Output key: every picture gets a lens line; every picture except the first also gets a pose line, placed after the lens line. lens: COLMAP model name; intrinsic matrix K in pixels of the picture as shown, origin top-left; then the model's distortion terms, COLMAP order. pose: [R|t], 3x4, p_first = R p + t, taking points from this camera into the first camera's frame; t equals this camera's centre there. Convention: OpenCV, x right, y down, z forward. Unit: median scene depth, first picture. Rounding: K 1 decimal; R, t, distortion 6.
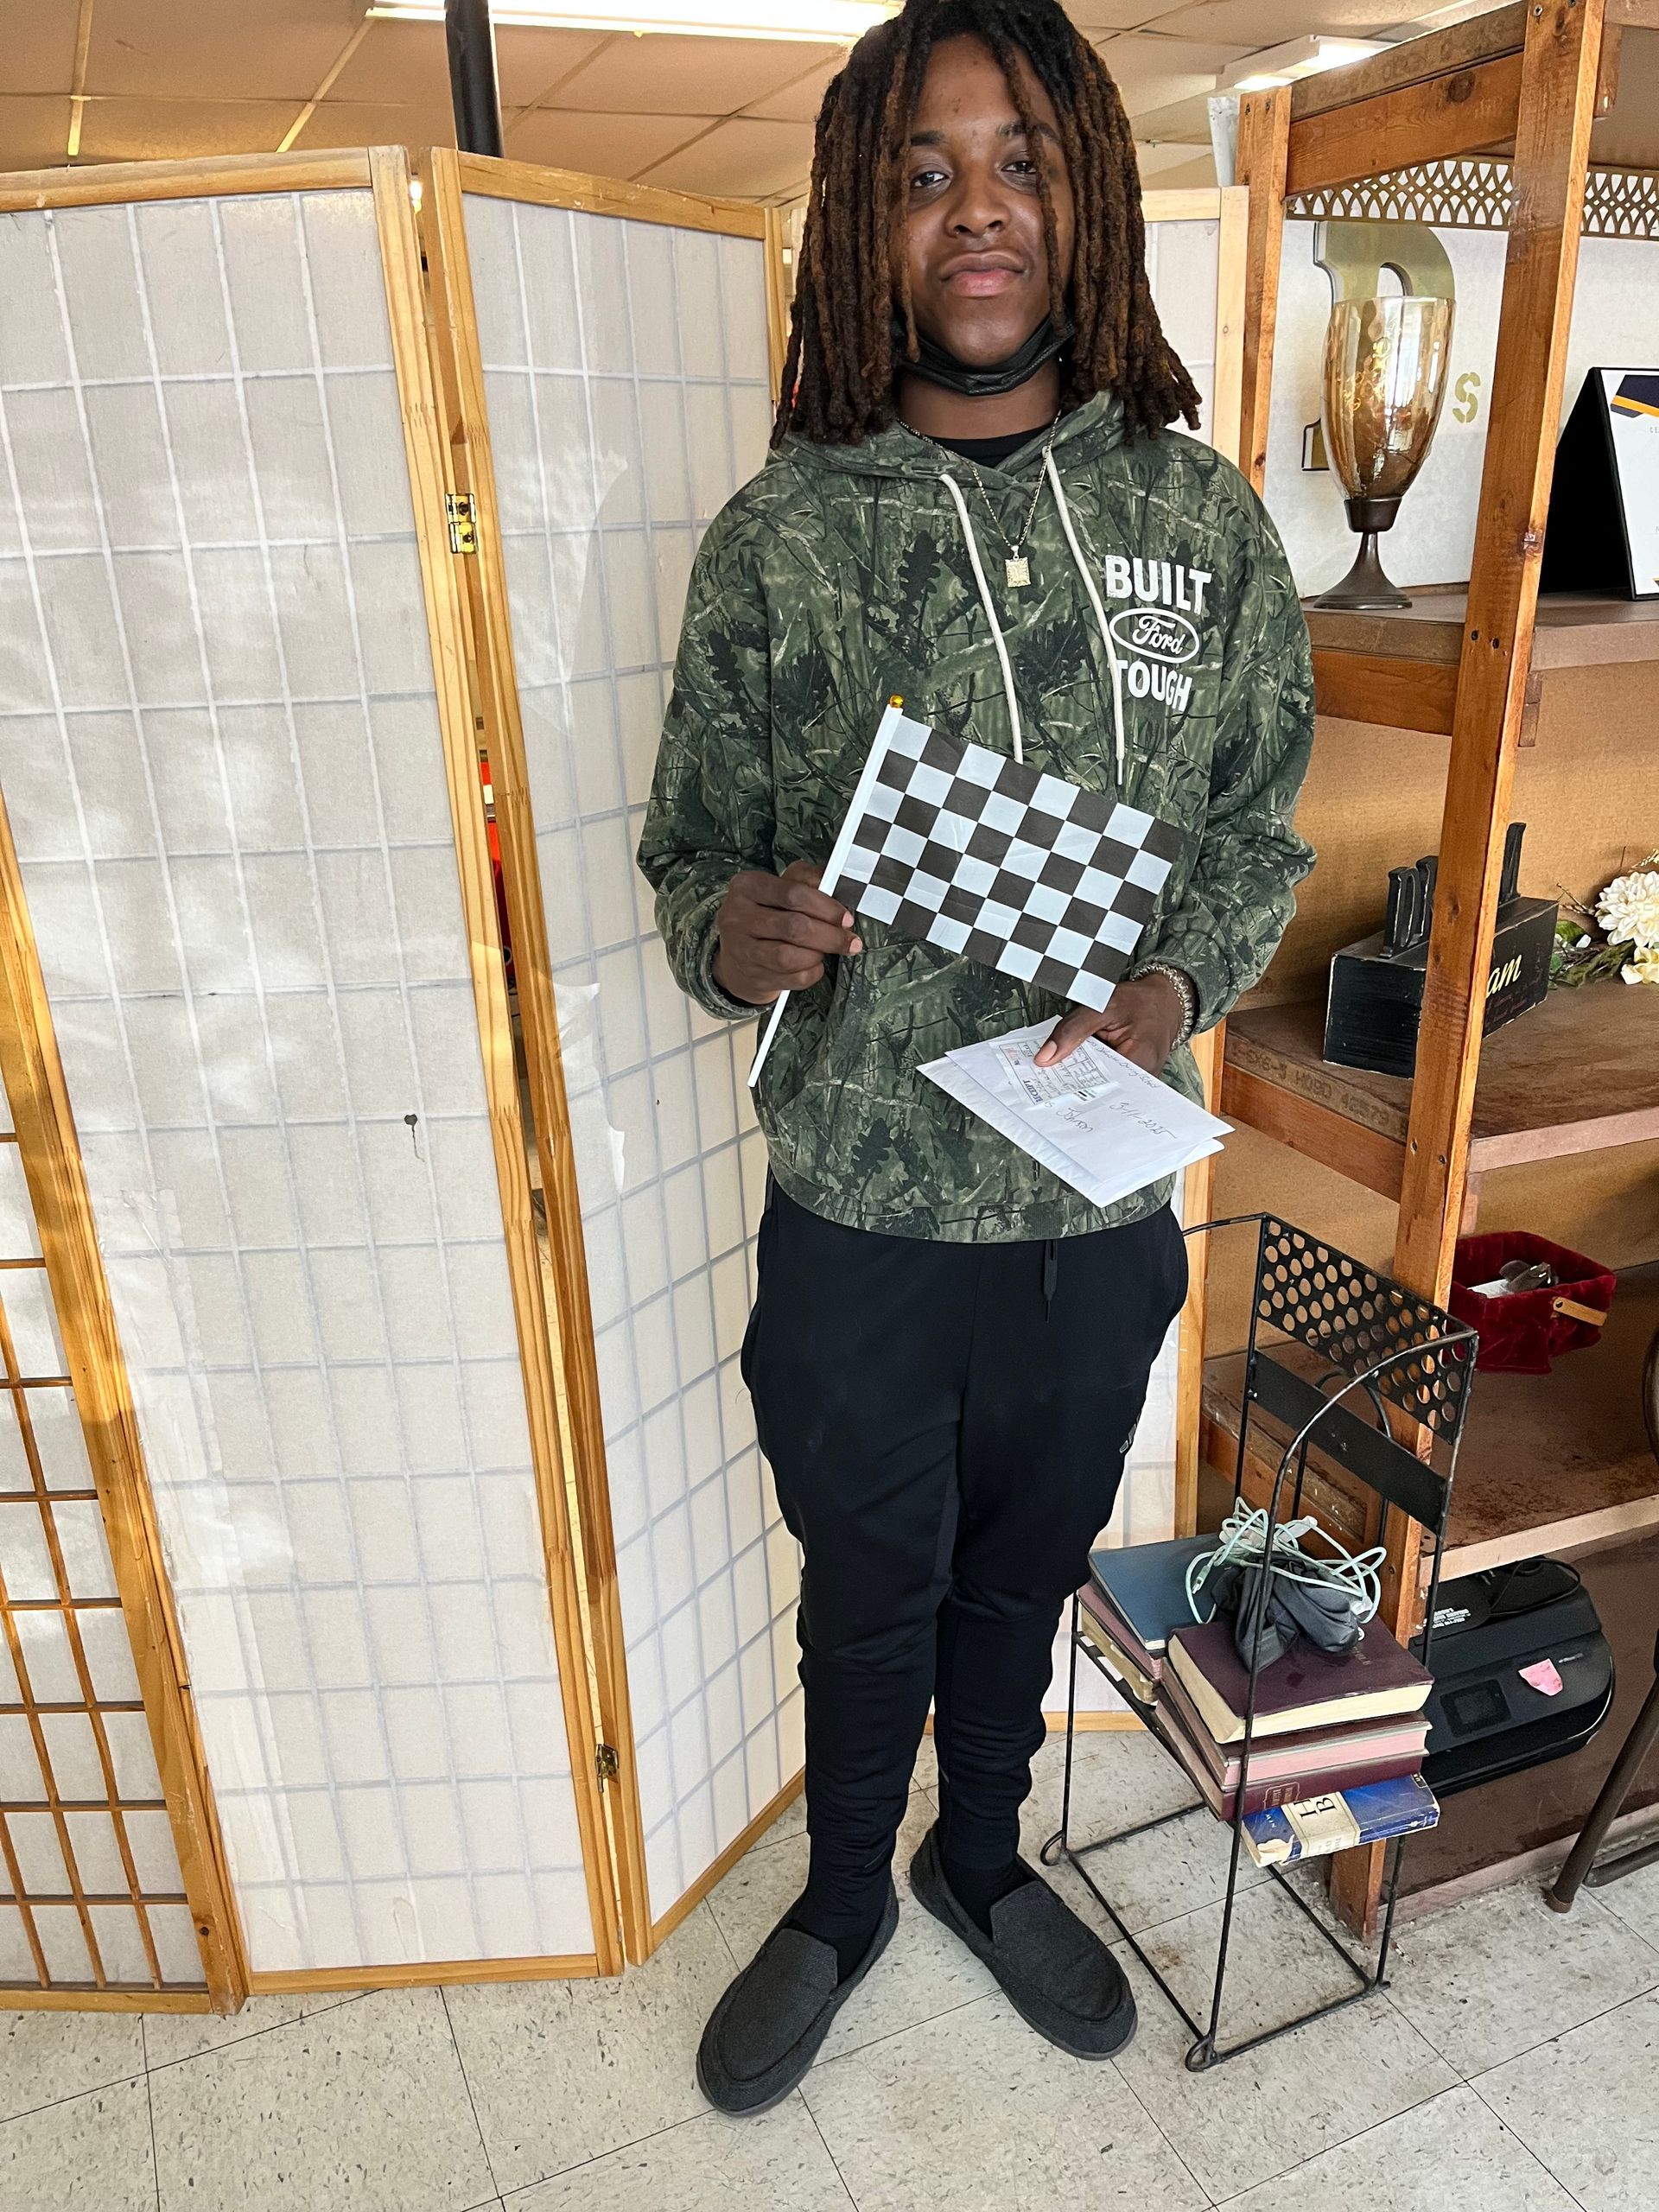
lens RADIAL K [[1661.6, 0, 840.1], [0, 1661.6, 1128.9], [0, 0, 1]] dist [0.058033, -0.088126]
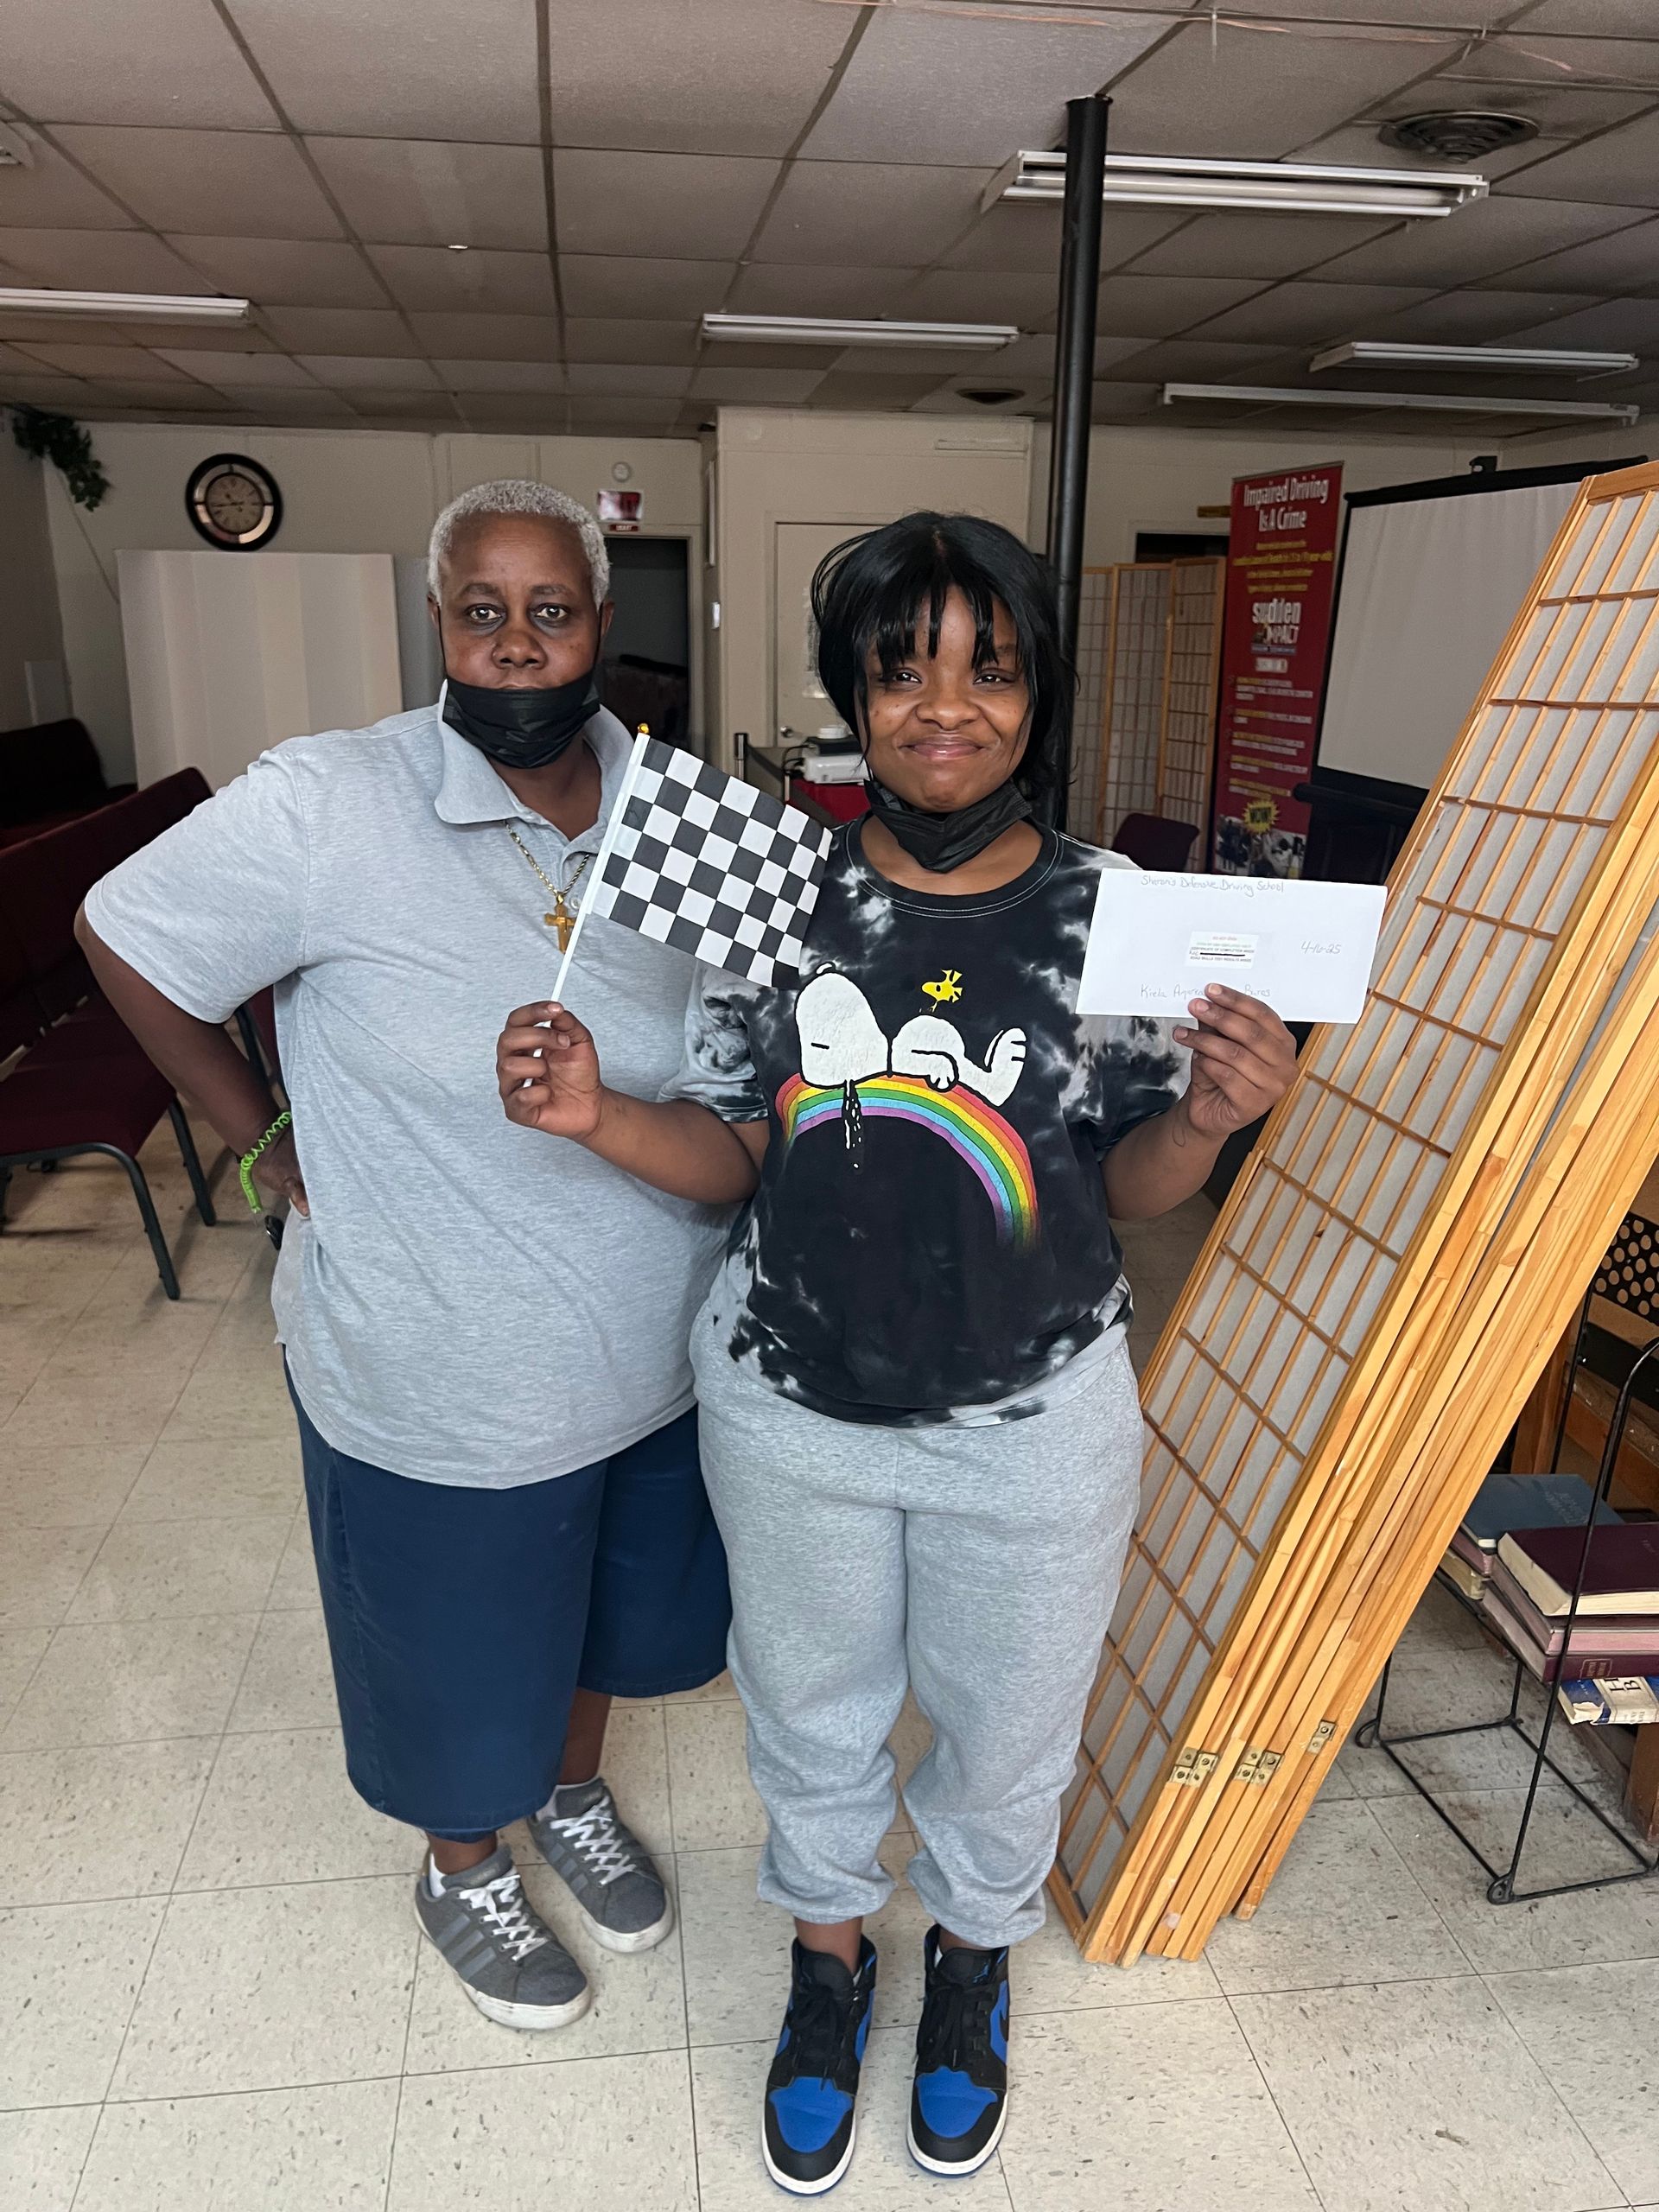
lens RADIAL K [[1656.5, 0, 822.2], [0, 1656.5, 1127.6], [0, 0, 1]] dist [0.045150, -0.055865]
pose [[0.957028, 0.131972, -0.258227, -0.001857], [-0.147113, 0.988305, -0.040129, 0.137486], [0.249912, 0.076393, 0.965250, -0.322789]]
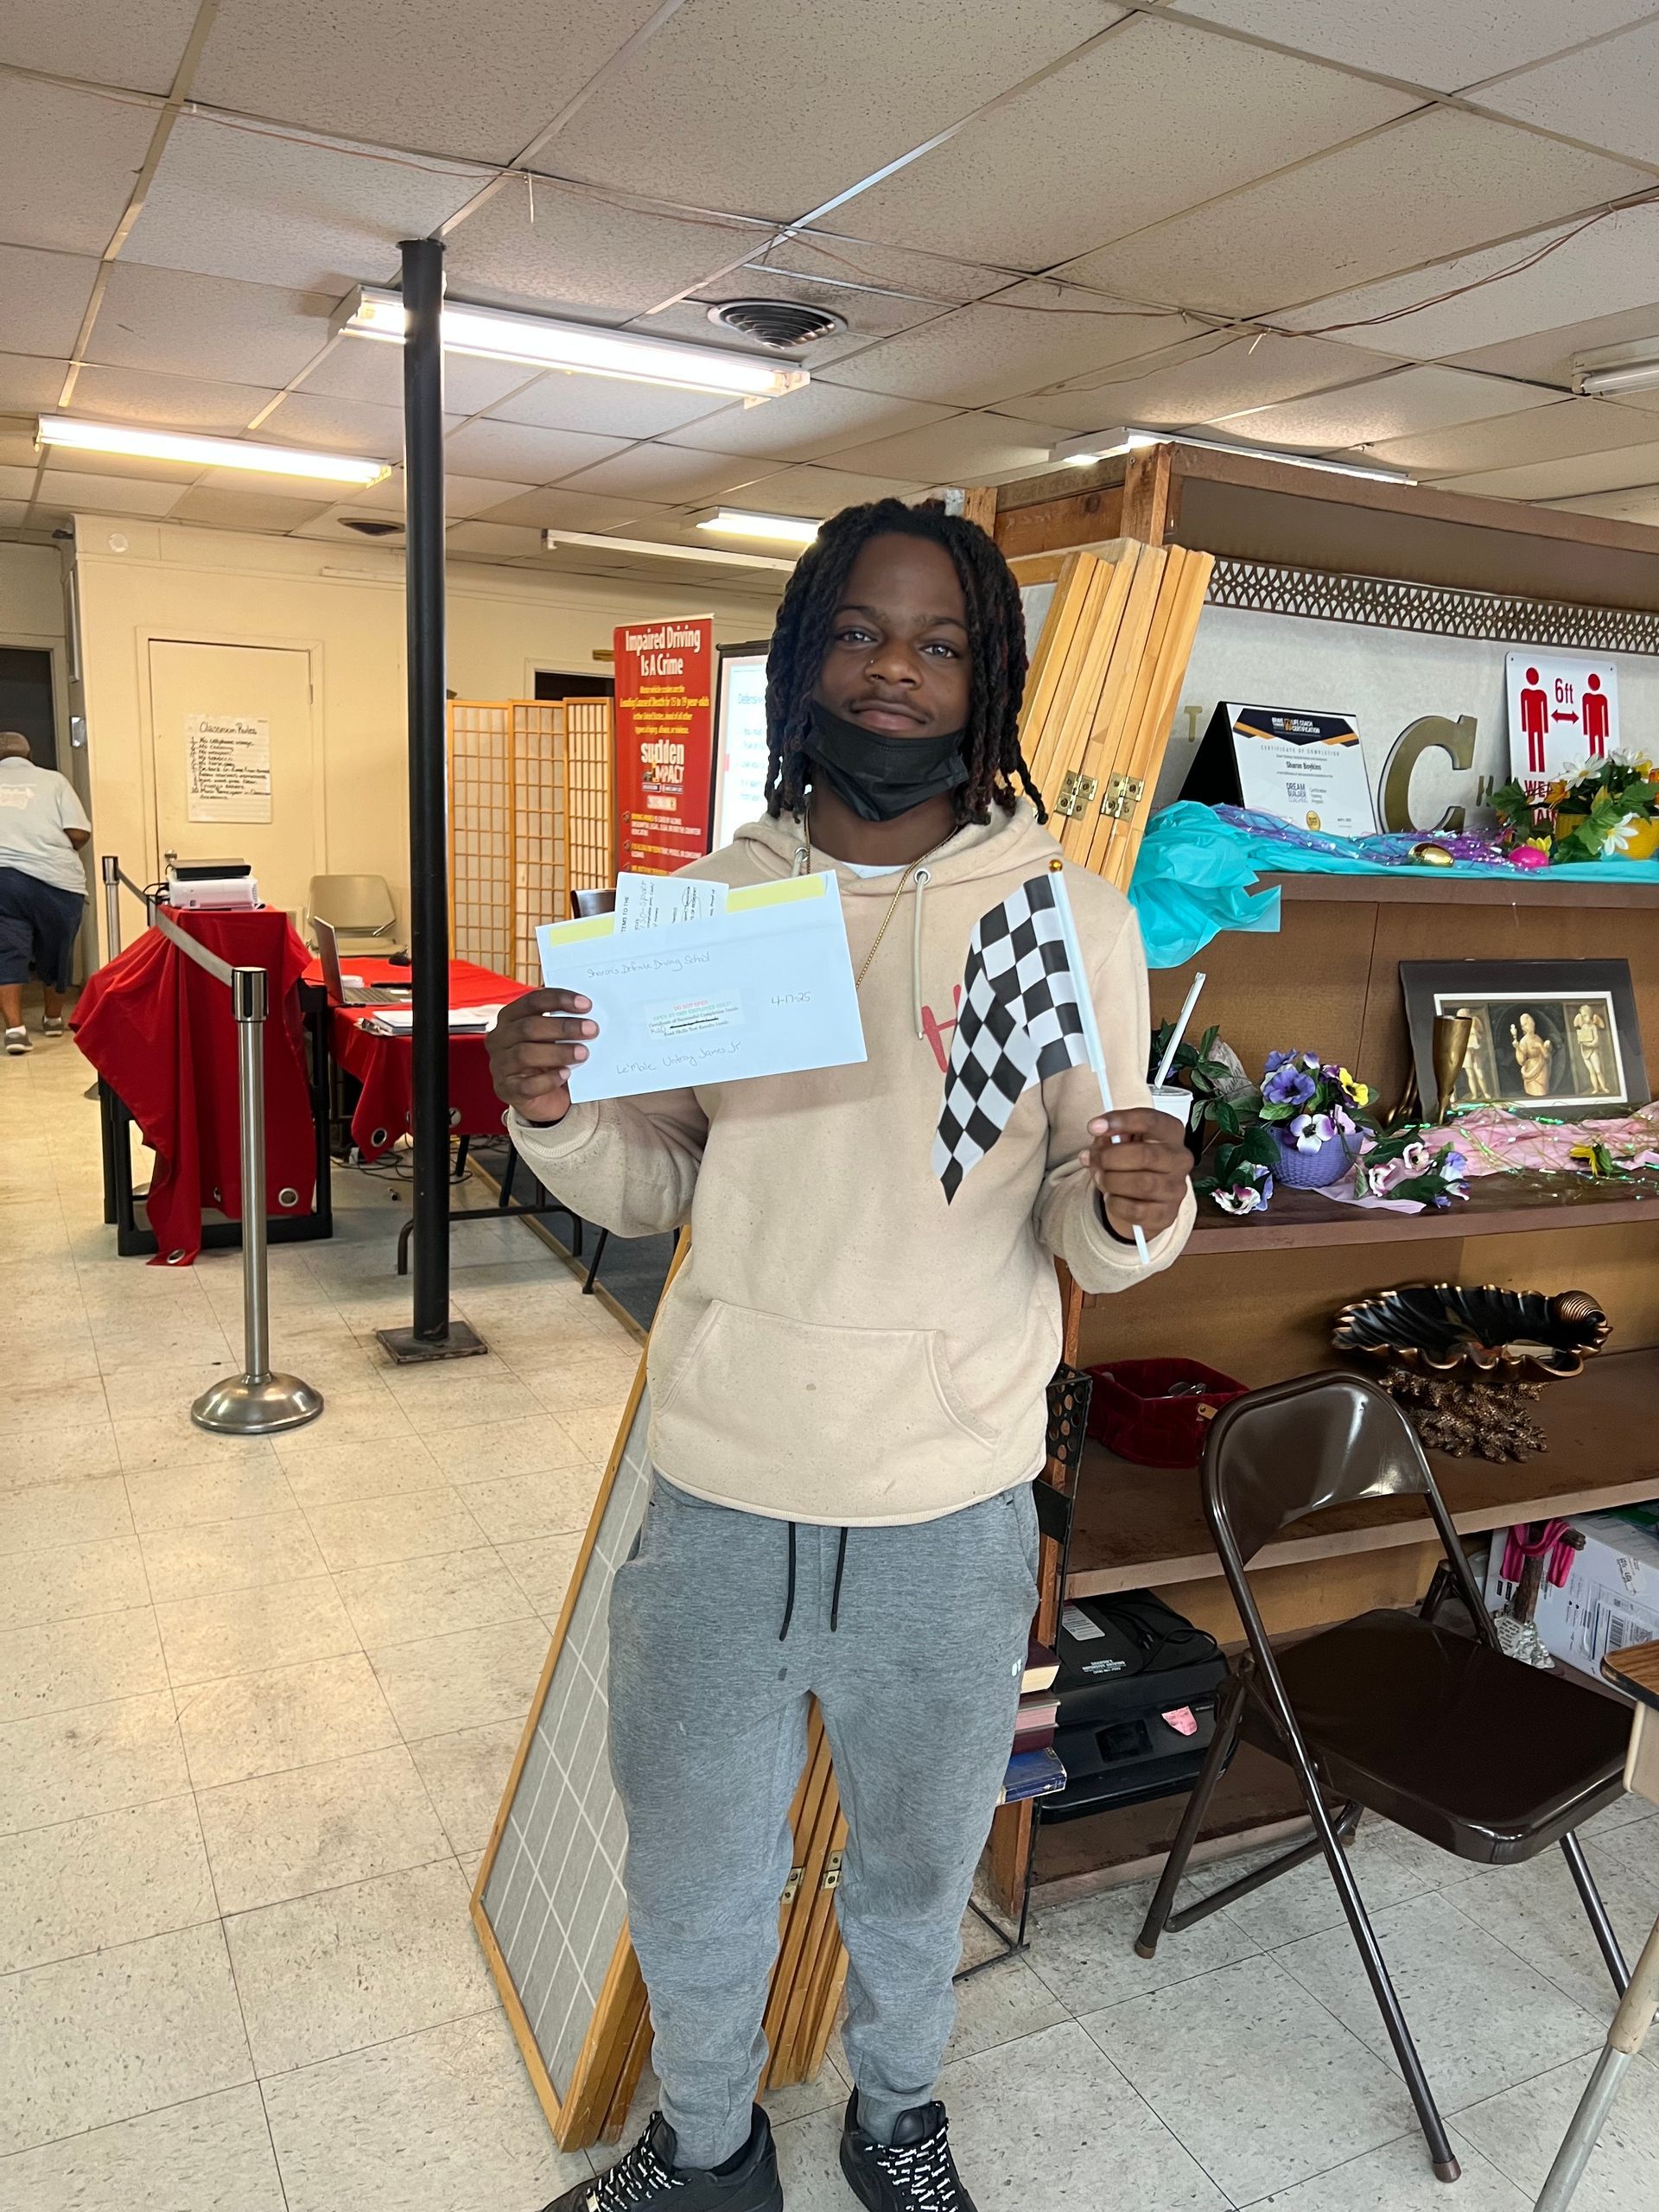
lens RADIAL K [[1647.5, 0, 847.9], [0, 1647.5, 1137.6], [0, 0, 1]] dist [0.043714, -0.051214]
pose [[0.994903, 0.070473, 0.072124, 0.075062], [-0.059434, 0.987623, -0.145150, 0.118335], [-0.081461, 0.140123, 0.986777, -0.268471]]
